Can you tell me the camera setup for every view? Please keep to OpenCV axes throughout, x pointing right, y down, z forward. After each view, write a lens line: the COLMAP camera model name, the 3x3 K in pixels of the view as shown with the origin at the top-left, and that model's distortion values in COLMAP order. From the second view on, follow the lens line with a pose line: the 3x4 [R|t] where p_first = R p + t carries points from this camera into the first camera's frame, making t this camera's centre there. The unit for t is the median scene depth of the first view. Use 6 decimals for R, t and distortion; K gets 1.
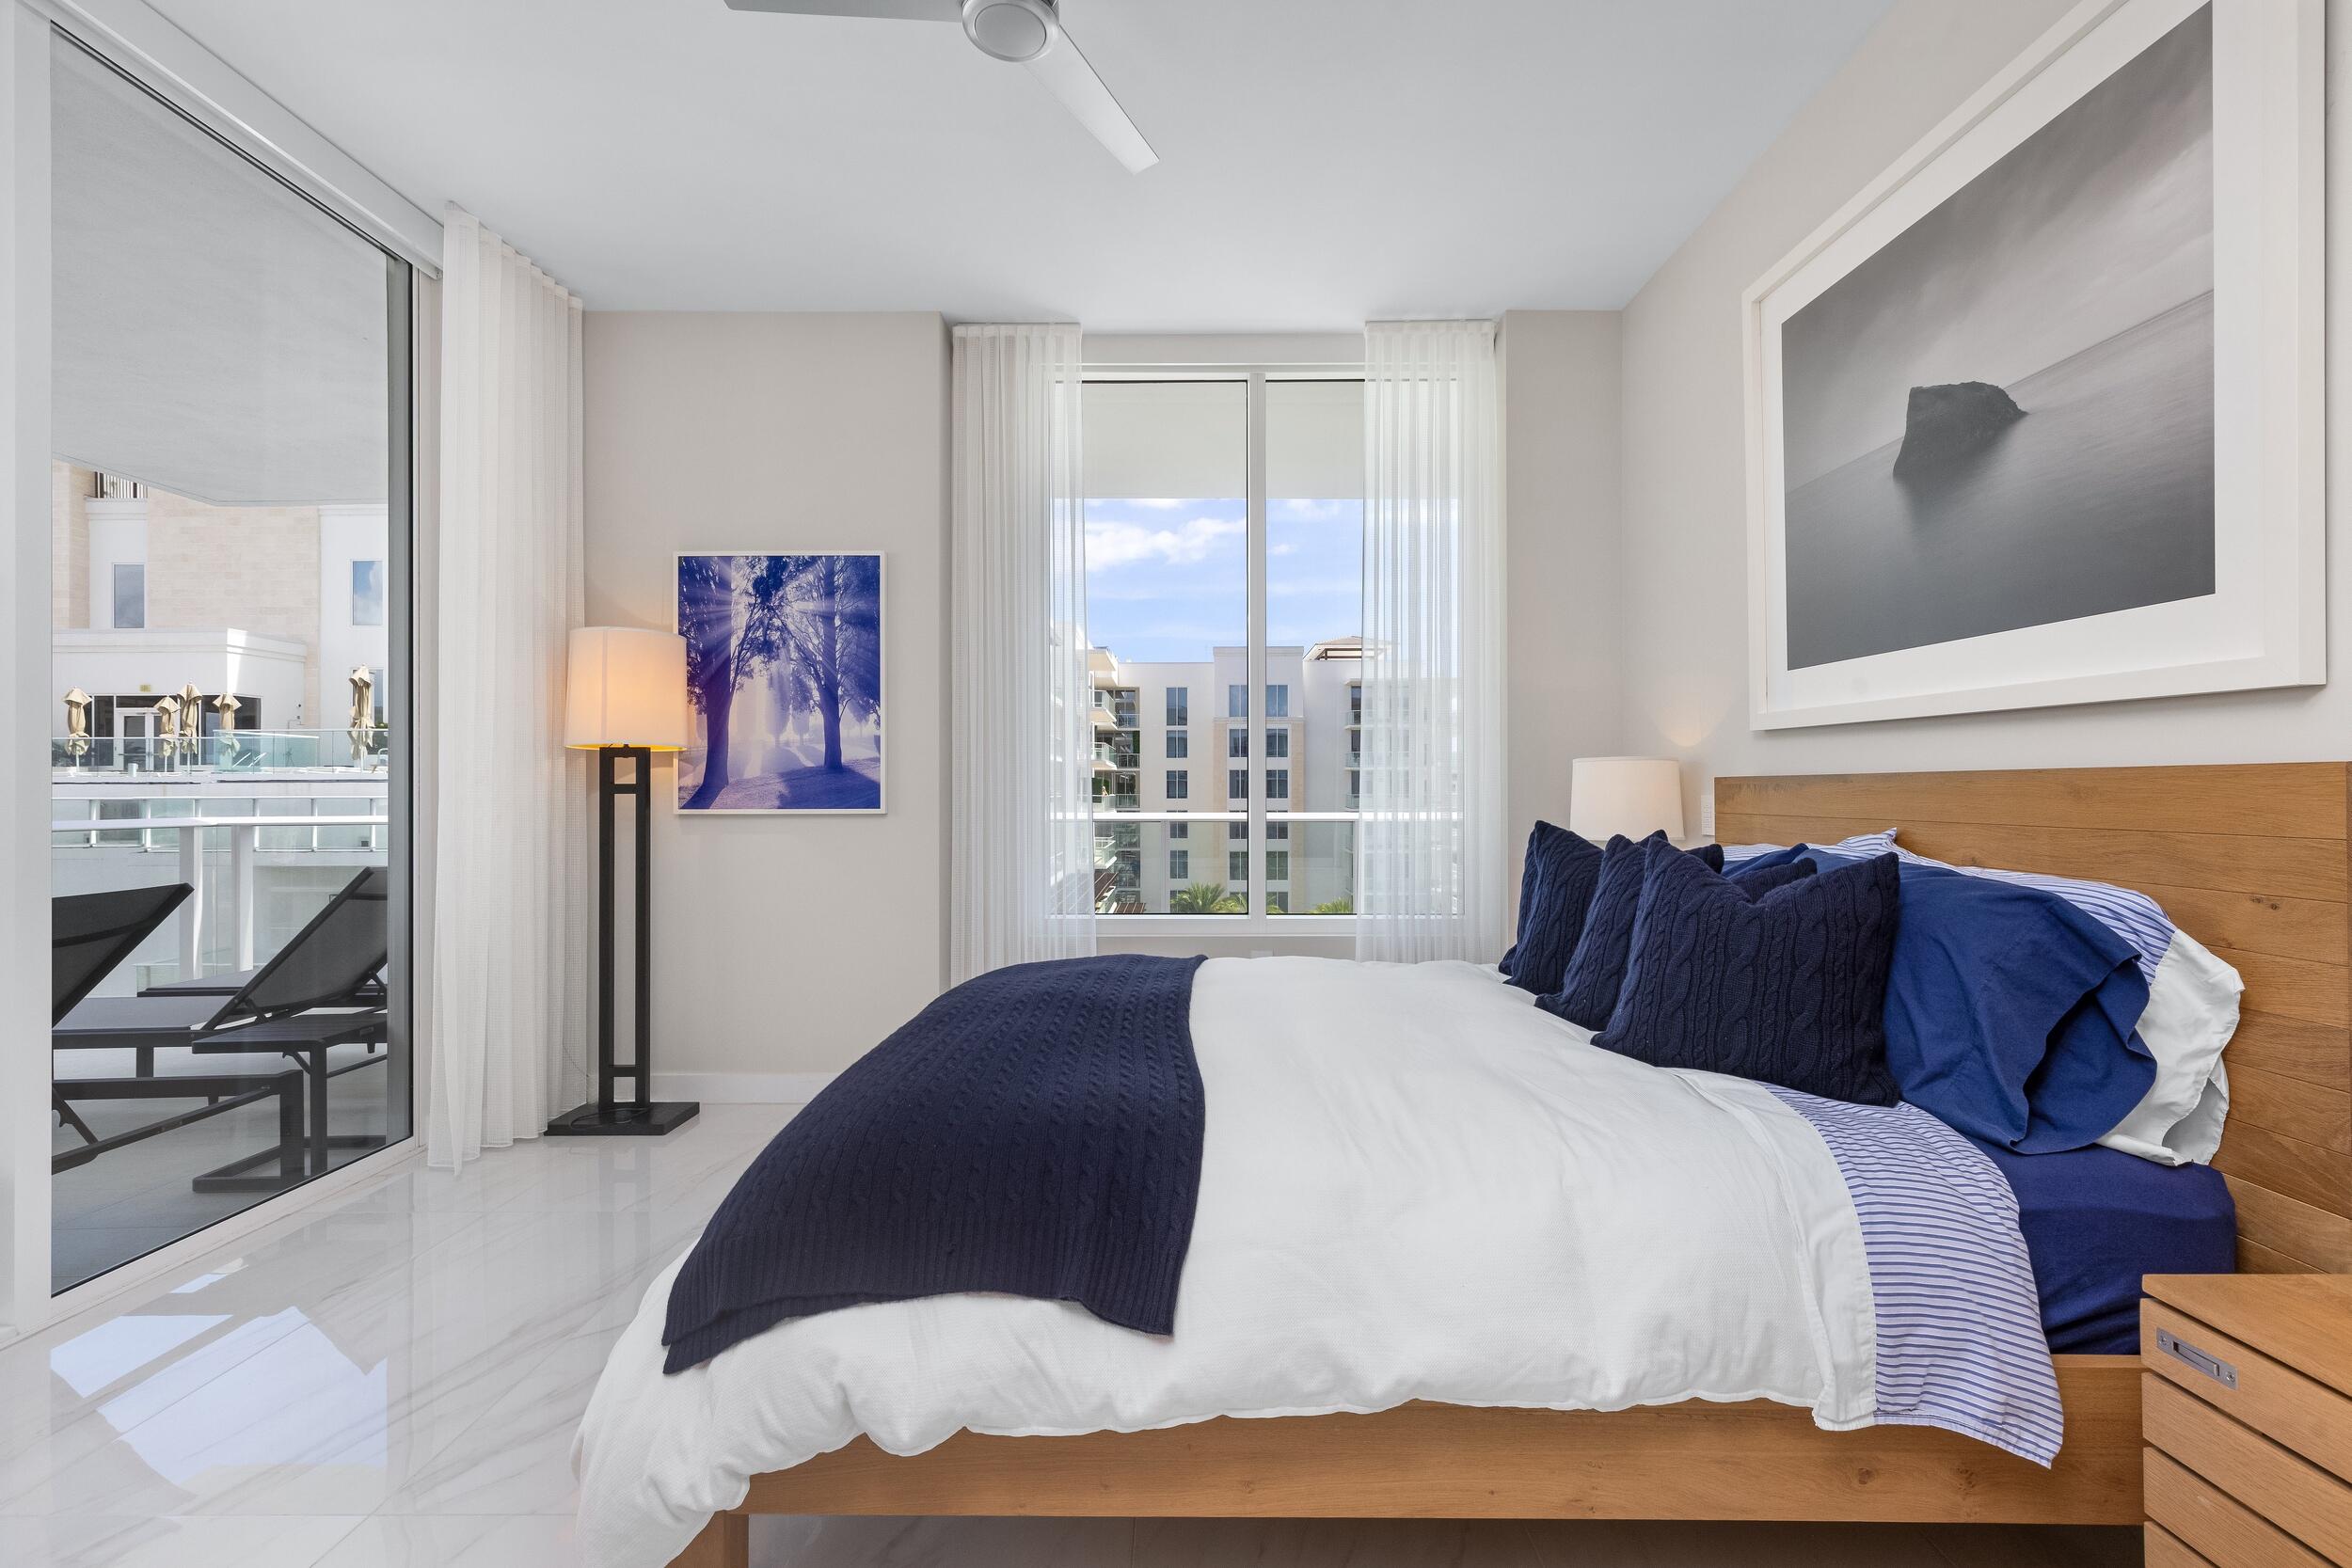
lens RADIAL K [[1074.7, 0, 1174.7], [0, 1074.7, 782.4], [0, 0, 1]] dist [0.001773, 0.000784]
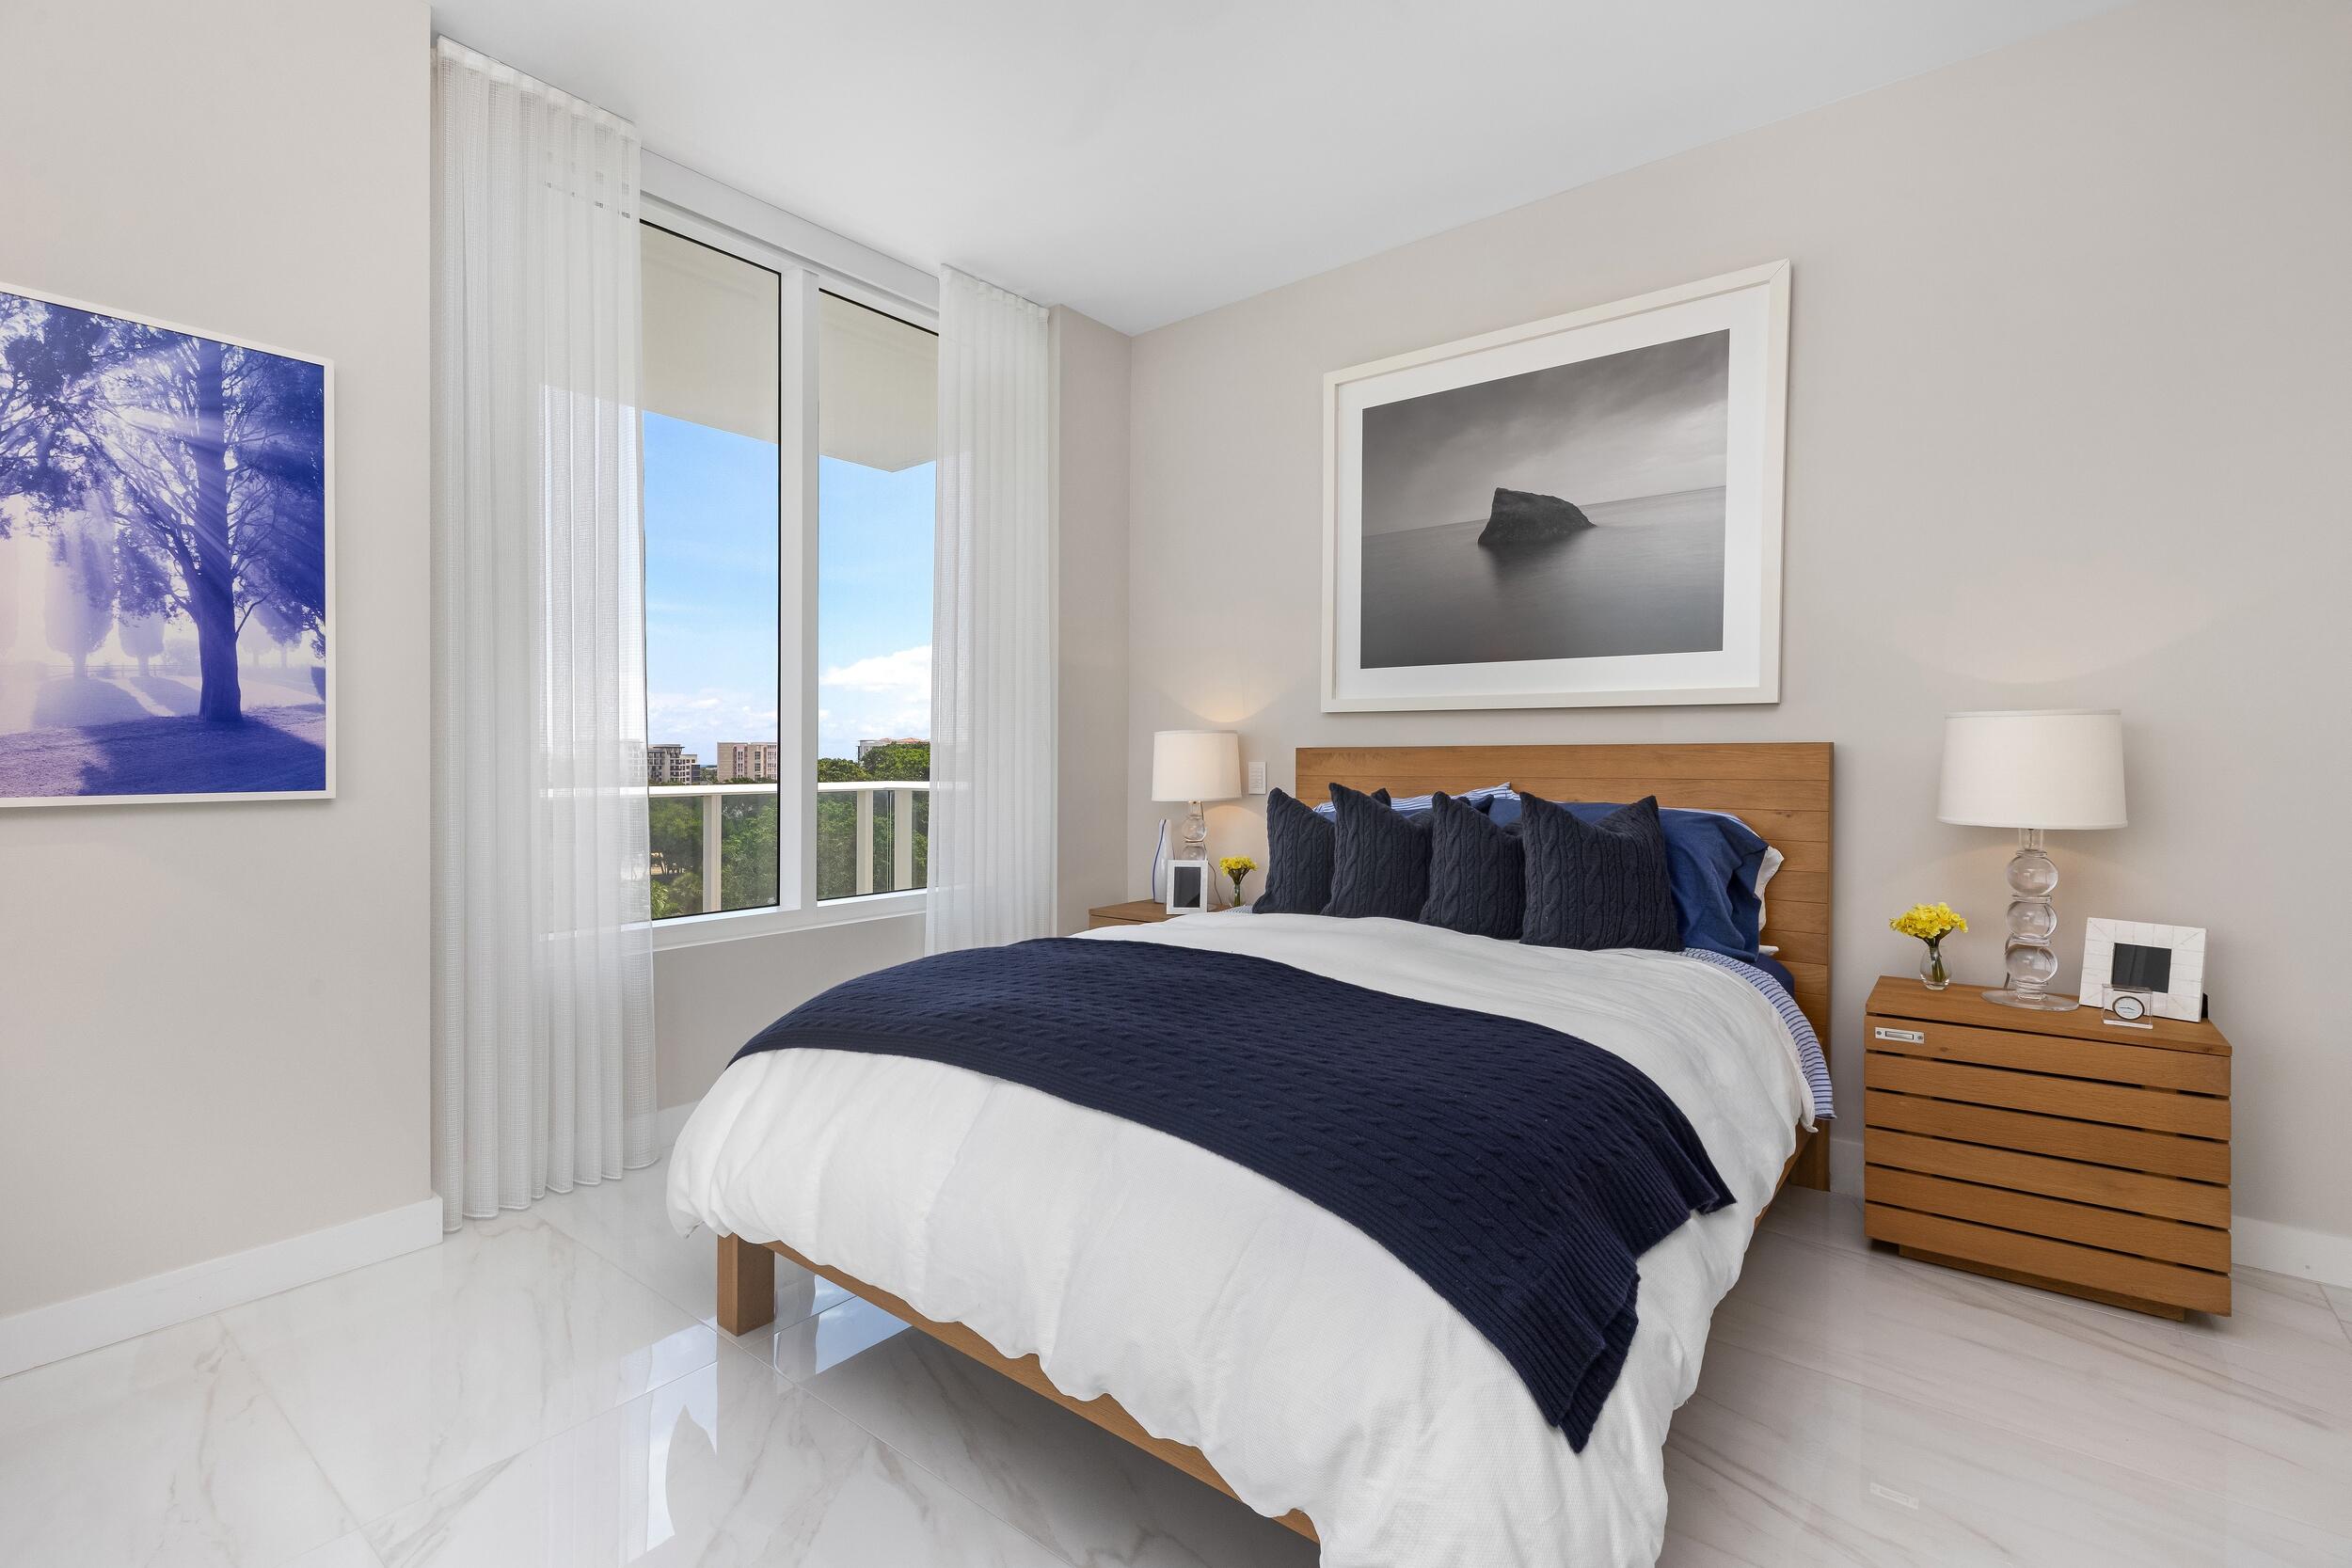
lens RADIAL K [[1074.7, 0, 1162.1], [0, 1074.7, 776.8], [0, 0, 1]] dist [0.001773, 0.000784]
pose [[0.614662, -0.014419, 0.788659, -0.461229], [-0.003687, 0.999769, 0.021152, 0.002550], [-0.788782, -0.015909, 0.614467, 0.261806]]
